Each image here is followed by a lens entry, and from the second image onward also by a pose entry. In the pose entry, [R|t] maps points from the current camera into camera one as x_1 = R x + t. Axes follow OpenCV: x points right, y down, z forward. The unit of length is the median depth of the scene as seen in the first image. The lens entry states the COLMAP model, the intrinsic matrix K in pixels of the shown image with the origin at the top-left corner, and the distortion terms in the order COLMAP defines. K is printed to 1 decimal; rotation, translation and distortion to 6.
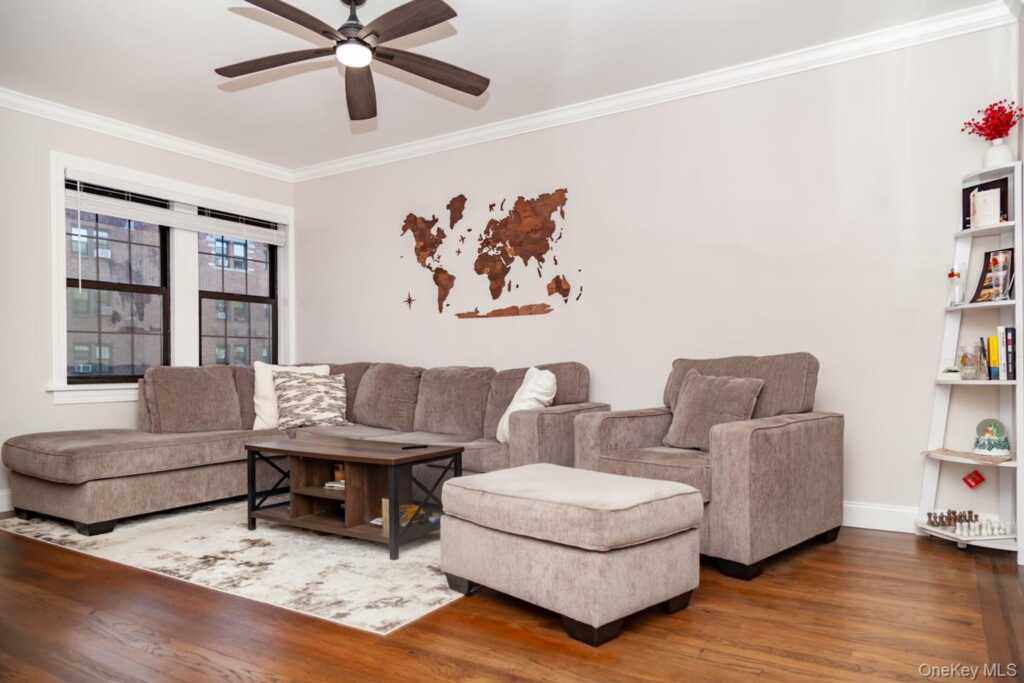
lens RADIAL K [[687.0, 0, 513.6], [0, 687.0, 350.7], [0, 0, 1]] dist [0.008812, 0.000371]
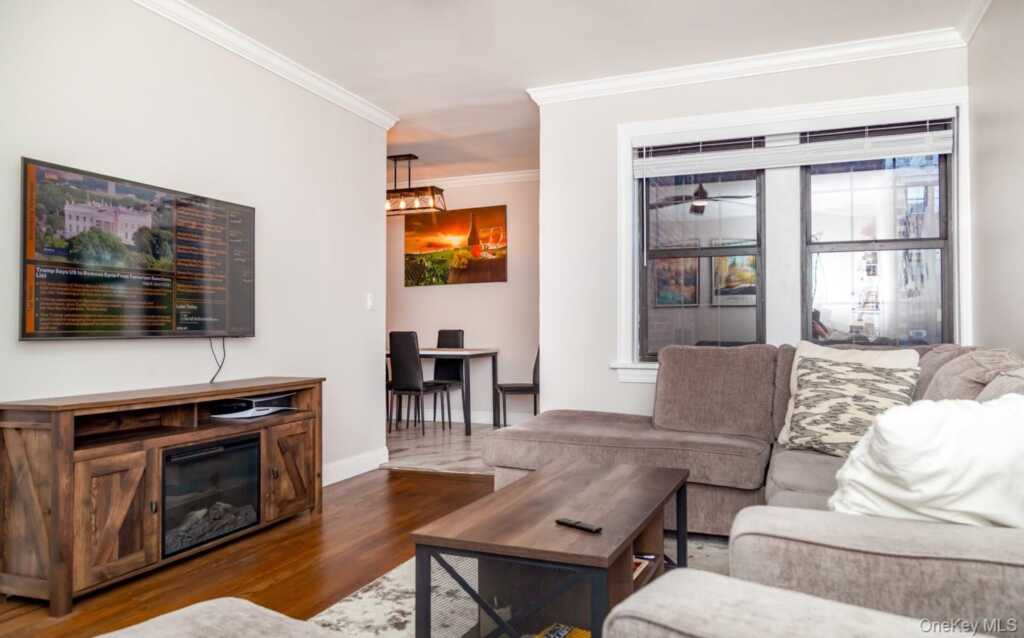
lens RADIAL K [[698.0, 0, 513.5], [0, 698.0, 313.5], [0, 0, 1]] dist [0.009367, 0.001187]
pose [[0.195425, -0.014265, -0.980615, 0.261406], [0.021891, 0.999709, -0.010180, -0.011876], [0.980474, -0.019477, 0.195680, 0.615853]]
